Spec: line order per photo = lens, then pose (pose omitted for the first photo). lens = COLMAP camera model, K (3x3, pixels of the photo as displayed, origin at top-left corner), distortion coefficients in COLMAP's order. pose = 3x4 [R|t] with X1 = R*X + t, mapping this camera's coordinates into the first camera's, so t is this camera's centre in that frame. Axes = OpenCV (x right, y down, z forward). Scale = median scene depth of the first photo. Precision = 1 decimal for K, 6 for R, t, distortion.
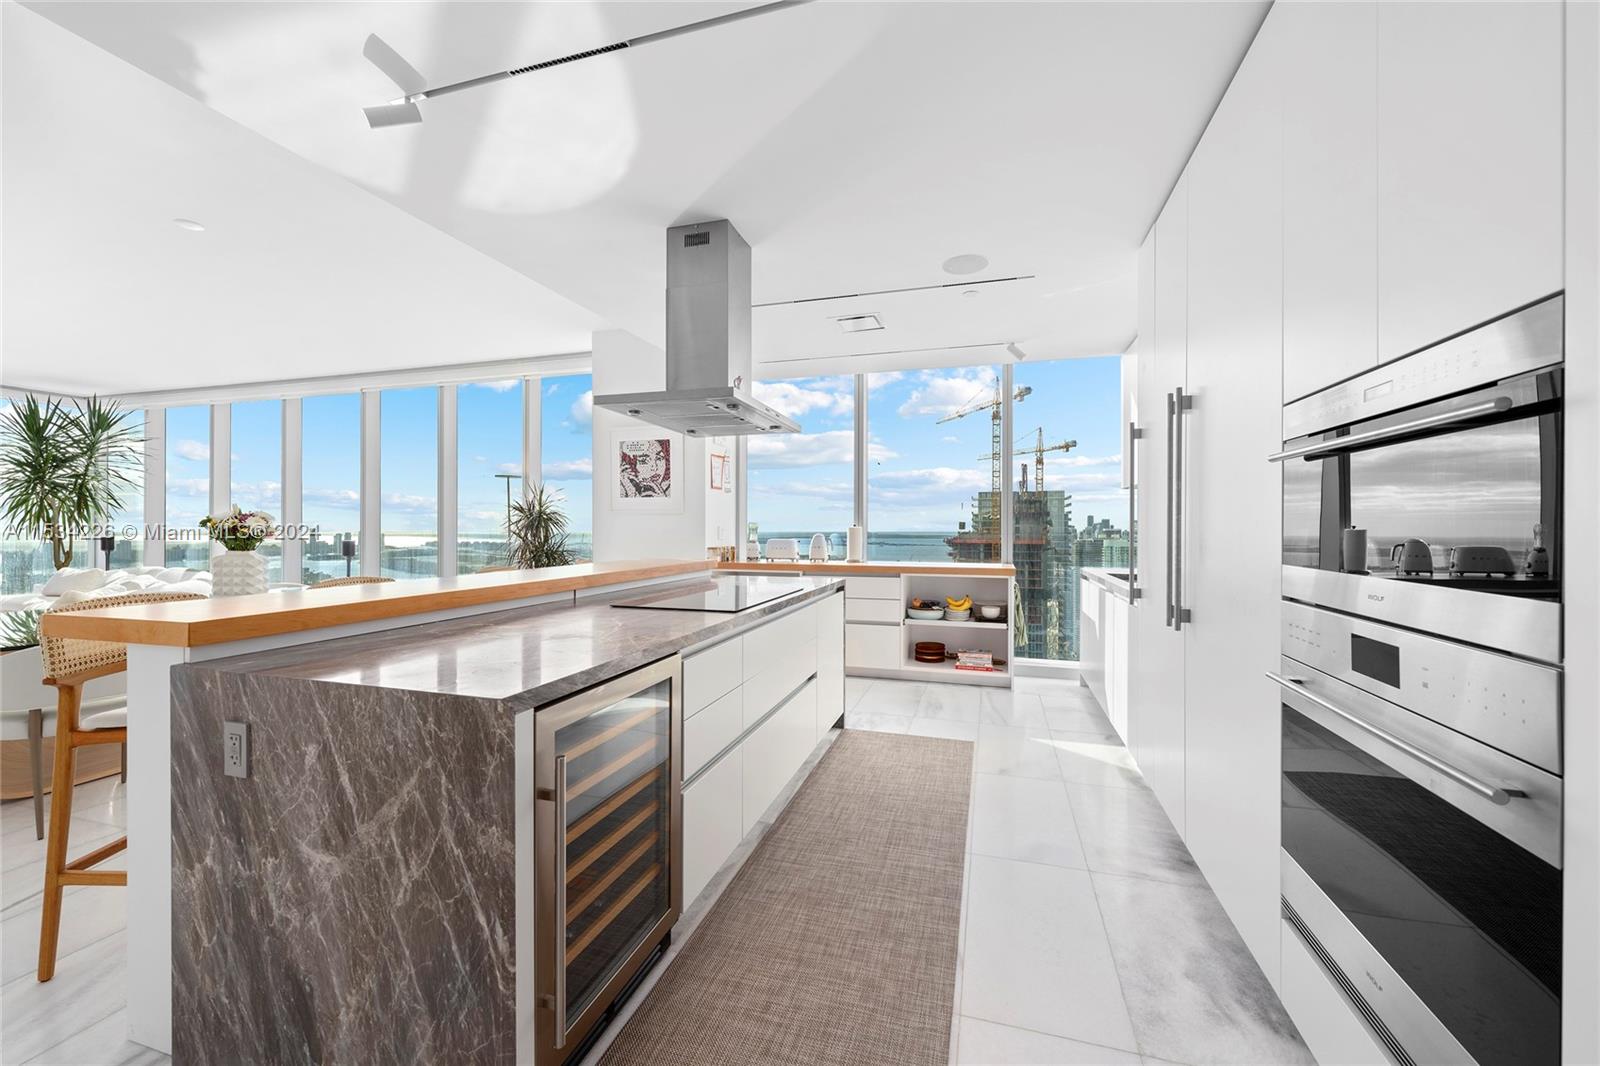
lens RADIAL K [[639.0, 0, 811.5], [0, 639.0, 527.1], [0, 0, 1]] dist [-0.000488, 0.000165]
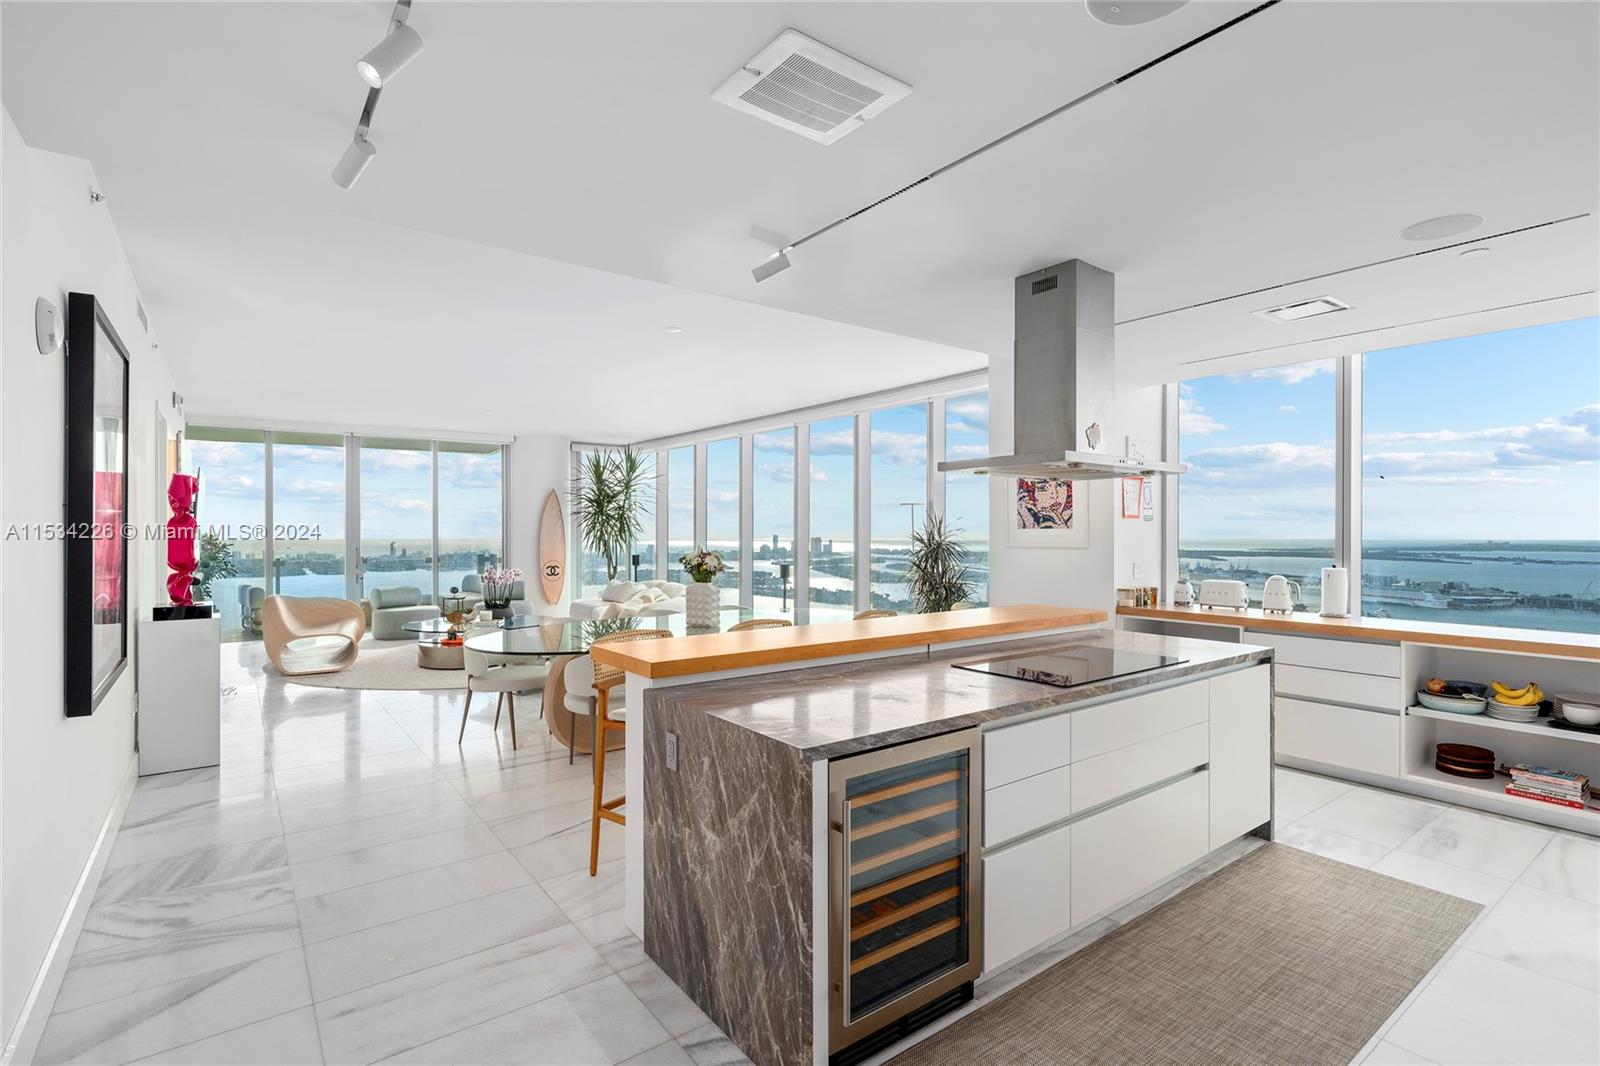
lens RADIAL K [[779.9, 0, 790.6], [0, 779.9, 530.0], [0, 0, 1]] dist [0.003740, 0.000303]
pose [[0.798841, -0.002683, -0.601536, 0.212371], [0.001494, 0.999996, -0.002475, -0.082985], [0.601540, 0.001079, 0.798842, -0.148982]]
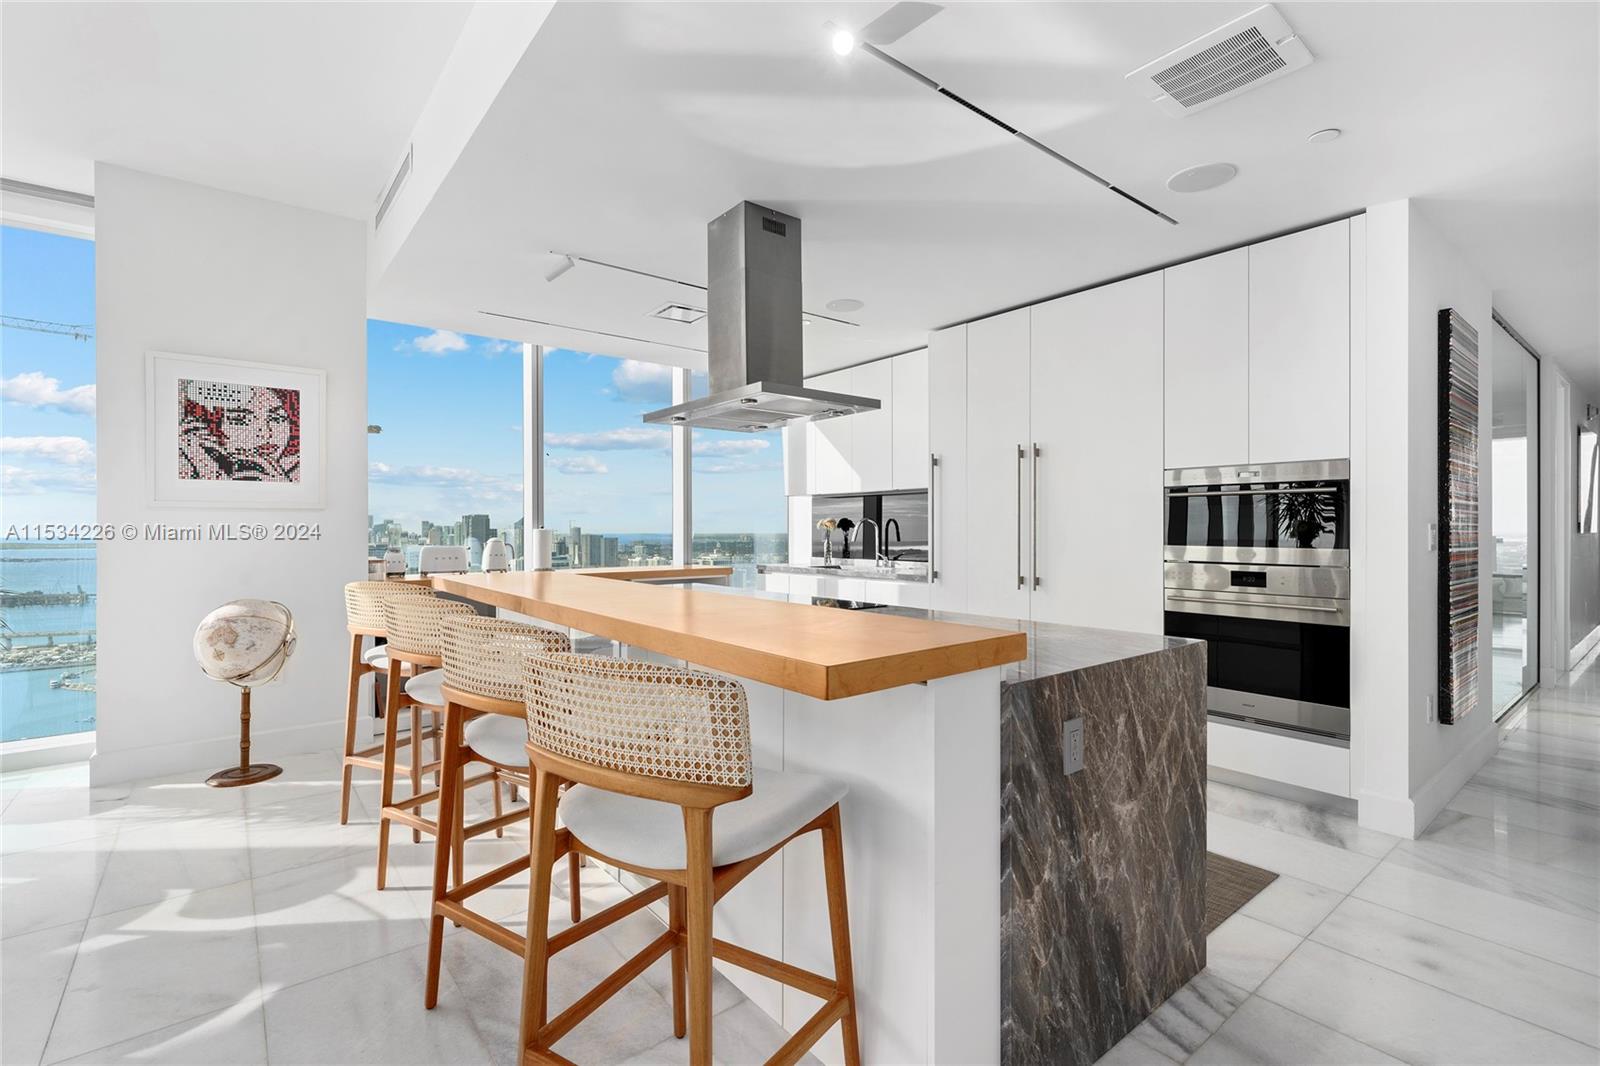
lens RADIAL K [[722.7, 0, 829.6], [0, 722.7, 531.0], [0, 0, 1]] dist [0.000678, 0.000985]
pose [[0.546911, -0.005012, 0.837176, -1.016932], [0.003613, 0.999987, 0.003626, -0.000927], [-0.837183, 0.001041, 0.546922, 0.338578]]
